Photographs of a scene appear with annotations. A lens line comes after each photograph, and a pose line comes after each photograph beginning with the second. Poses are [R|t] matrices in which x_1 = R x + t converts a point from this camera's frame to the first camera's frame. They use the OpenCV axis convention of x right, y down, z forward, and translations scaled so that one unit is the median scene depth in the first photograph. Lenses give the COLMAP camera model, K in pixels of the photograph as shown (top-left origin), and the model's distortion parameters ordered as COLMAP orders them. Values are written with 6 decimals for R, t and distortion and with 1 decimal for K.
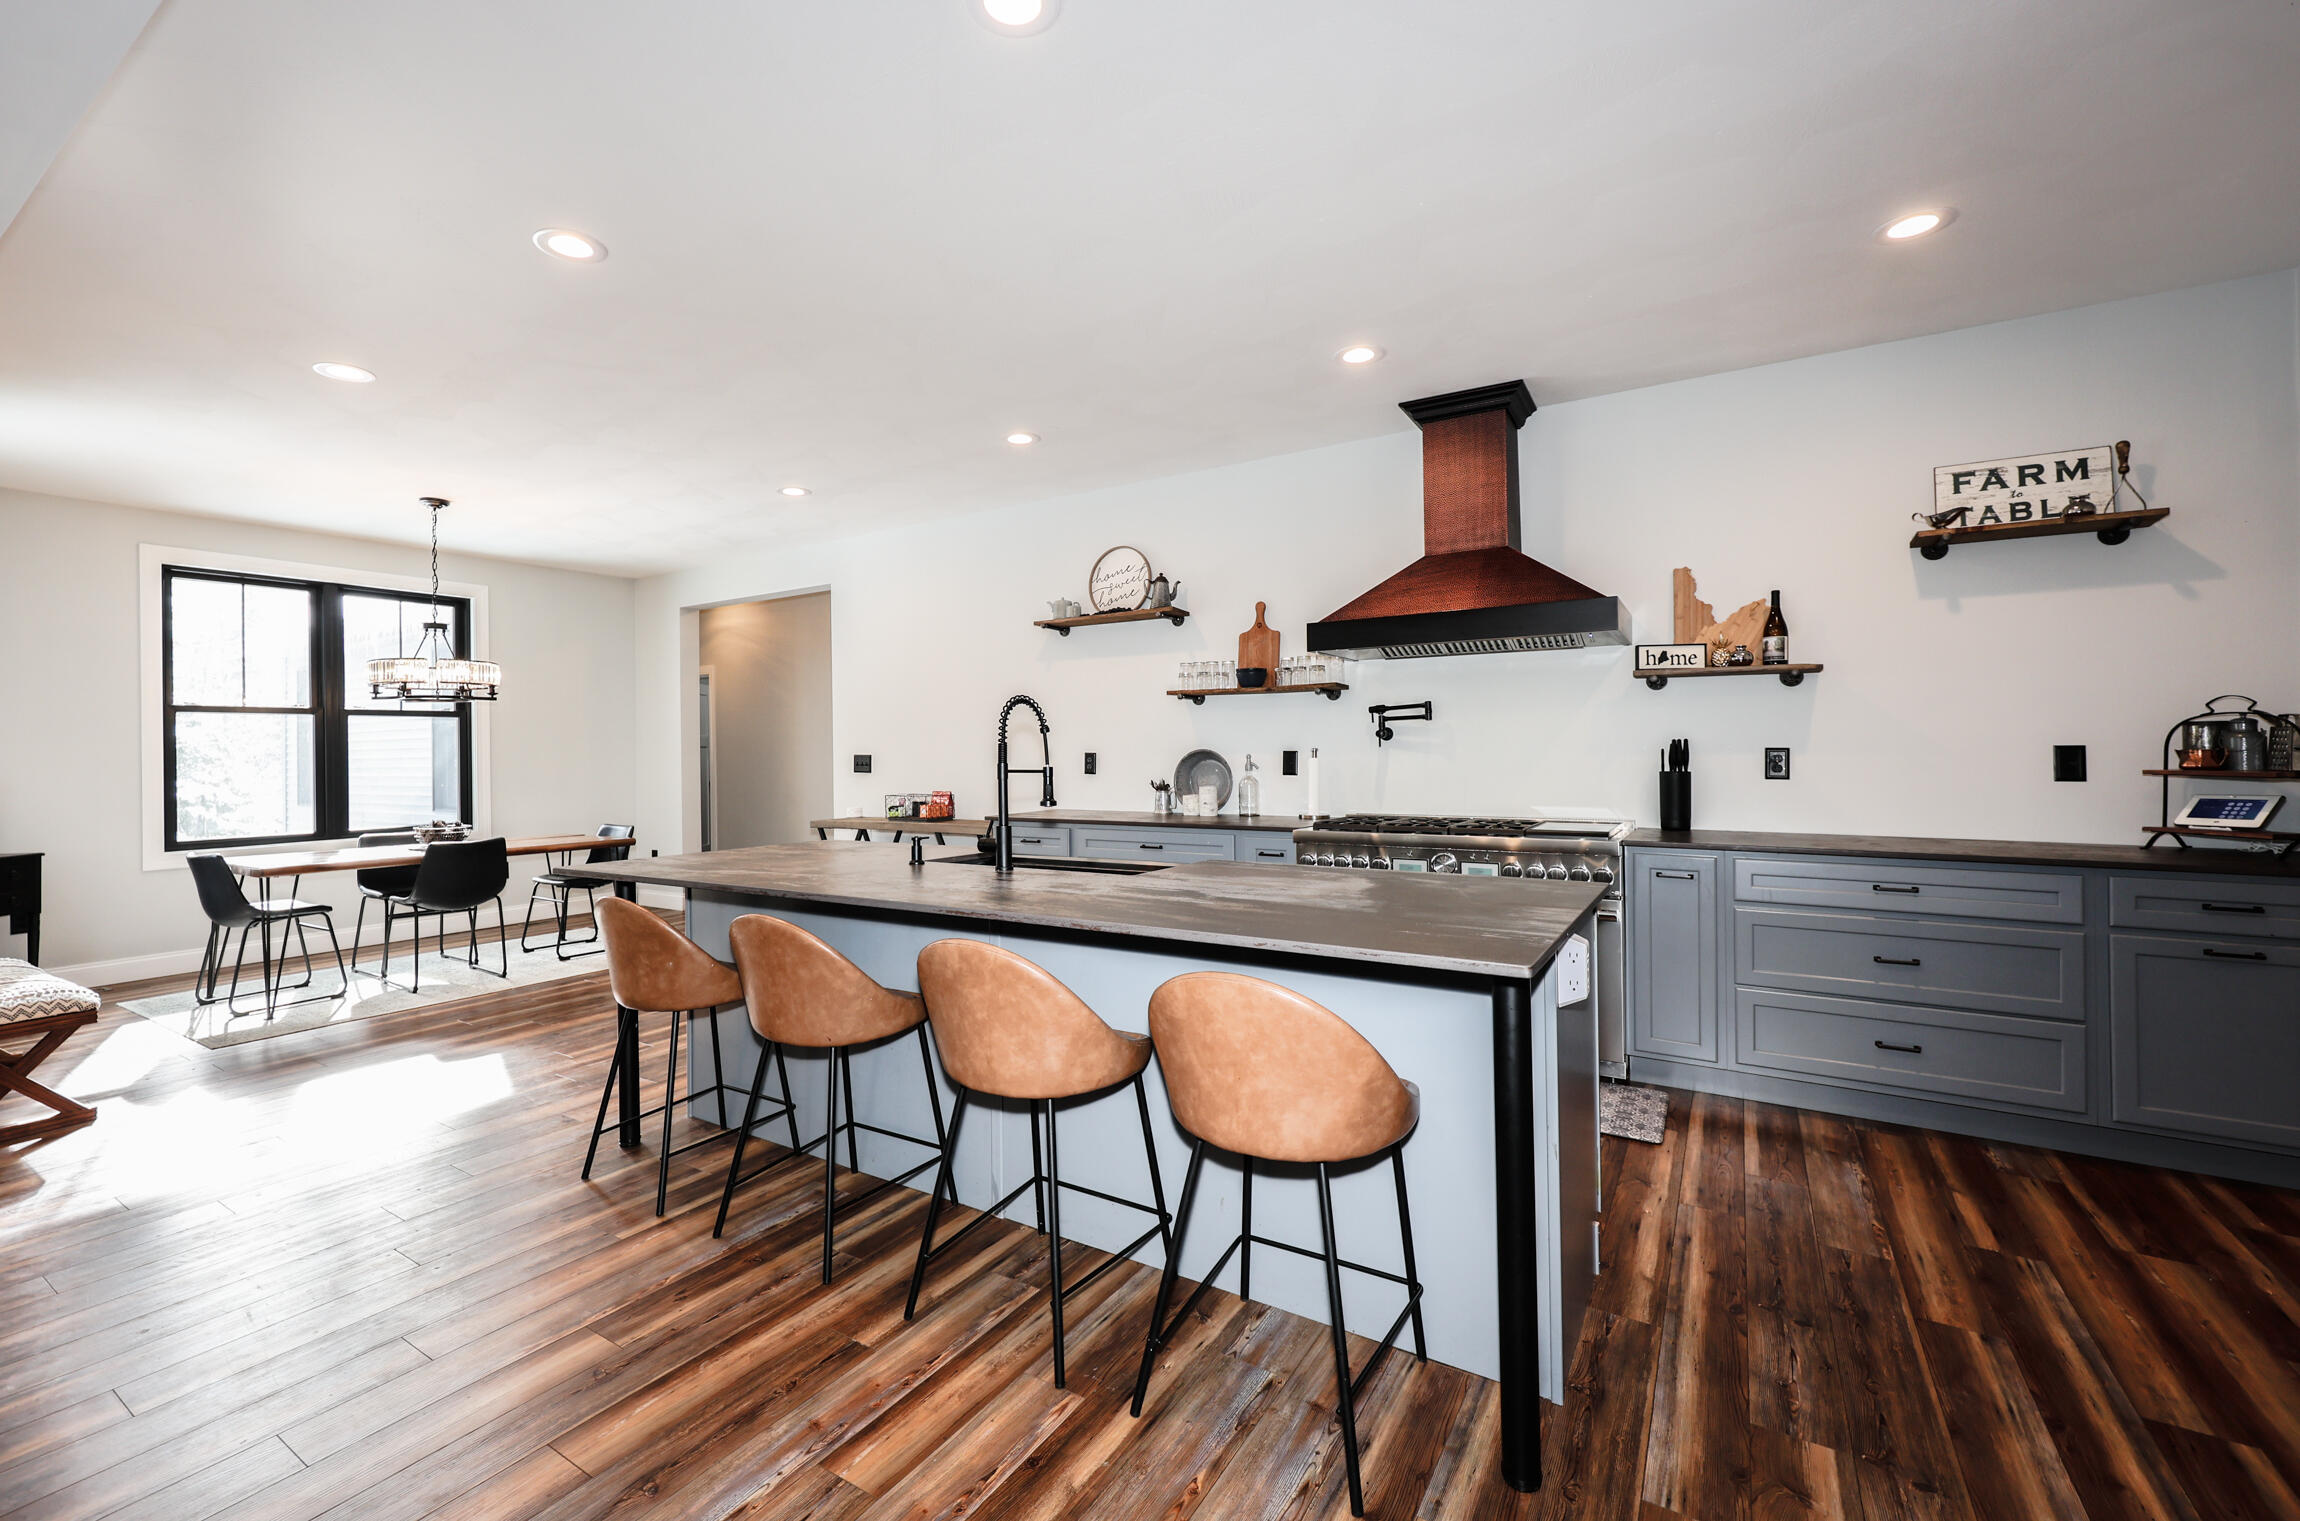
lens RADIAL K [[943.2, 0, 1134.0], [0, 943.2, 747.9], [0, 0, 1]] dist [-0.000029, 0.000046]
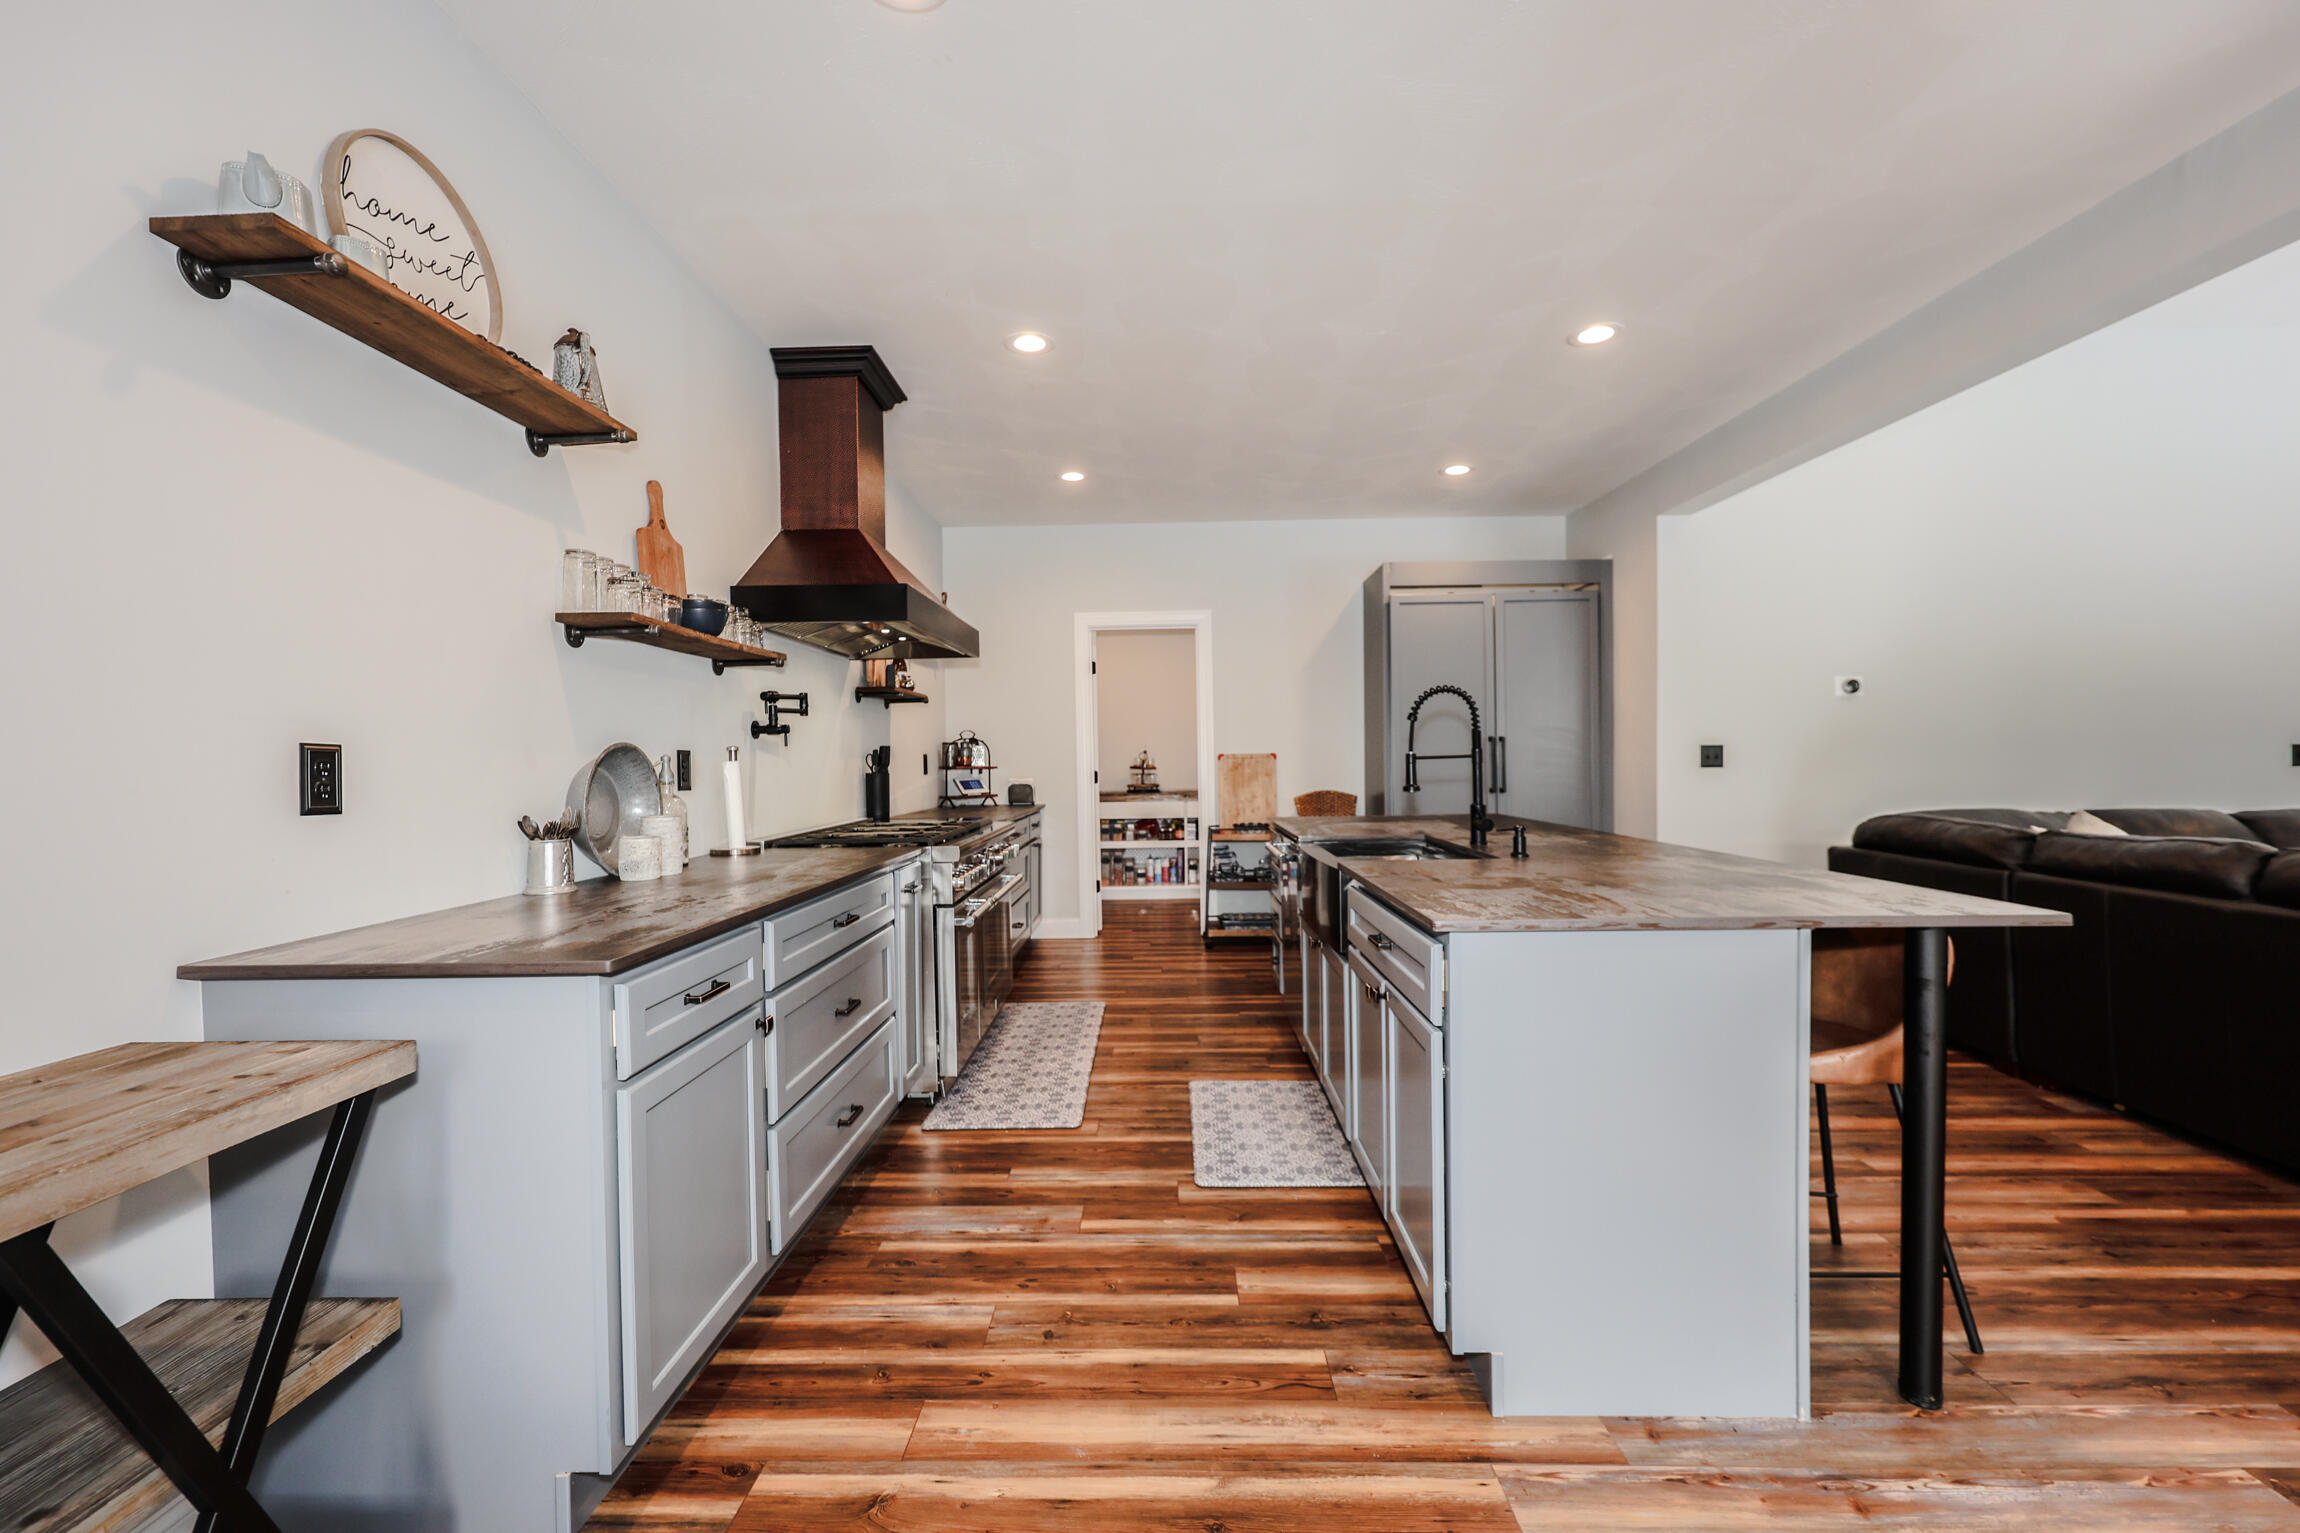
lens RADIAL K [[954.0, 0, 1144.6], [0, 954.0, 774.5], [0, 0, 1]] dist [-0.001566, -0.000033]
pose [[-0.513134, 0.002283, 0.858305, -0.560693], [0.014247, 0.999881, 0.005858, 0.021554], [-0.858190, 0.015234, -0.513106, 1.172994]]
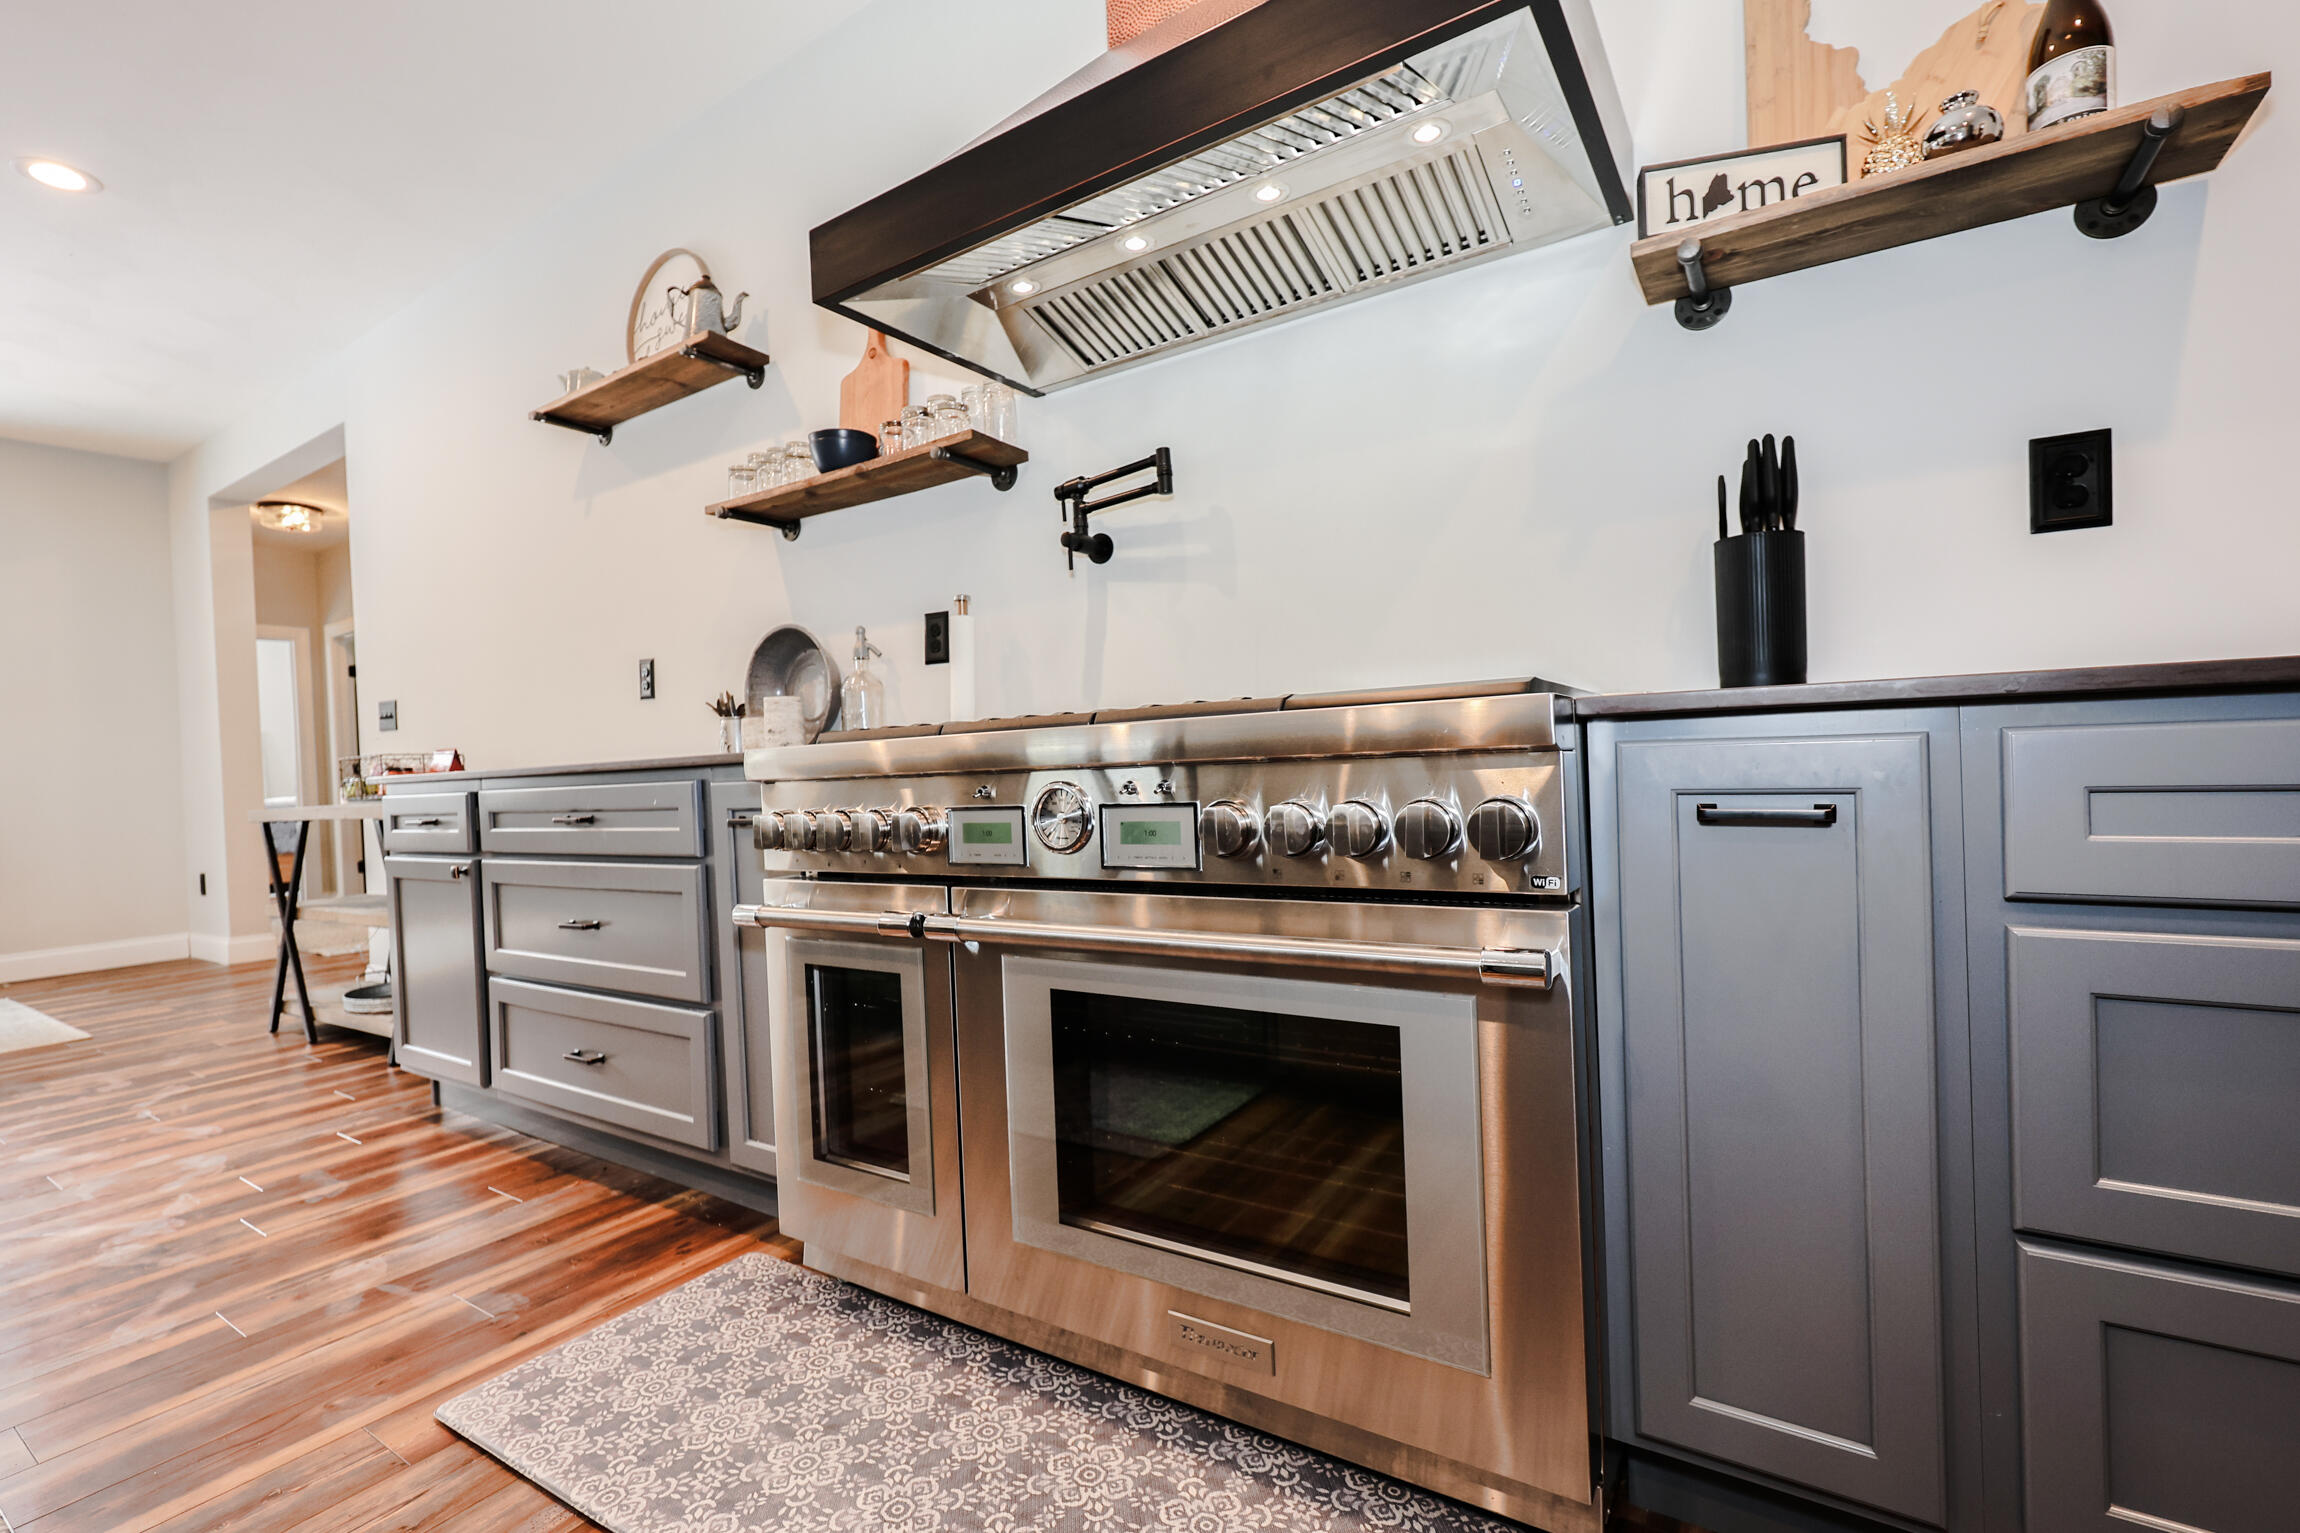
lens RADIAL K [[1021.4, 0, 1152.7], [0, 1021.4, 780.7], [0, 0, 1]] dist [-0.001617, -0.000288]
pose [[0.999396, -0.027258, -0.021568, 0.312873], [0.027623, 0.999477, 0.016842, 0.090361], [0.021098, -0.017427, 0.999626, 0.542581]]
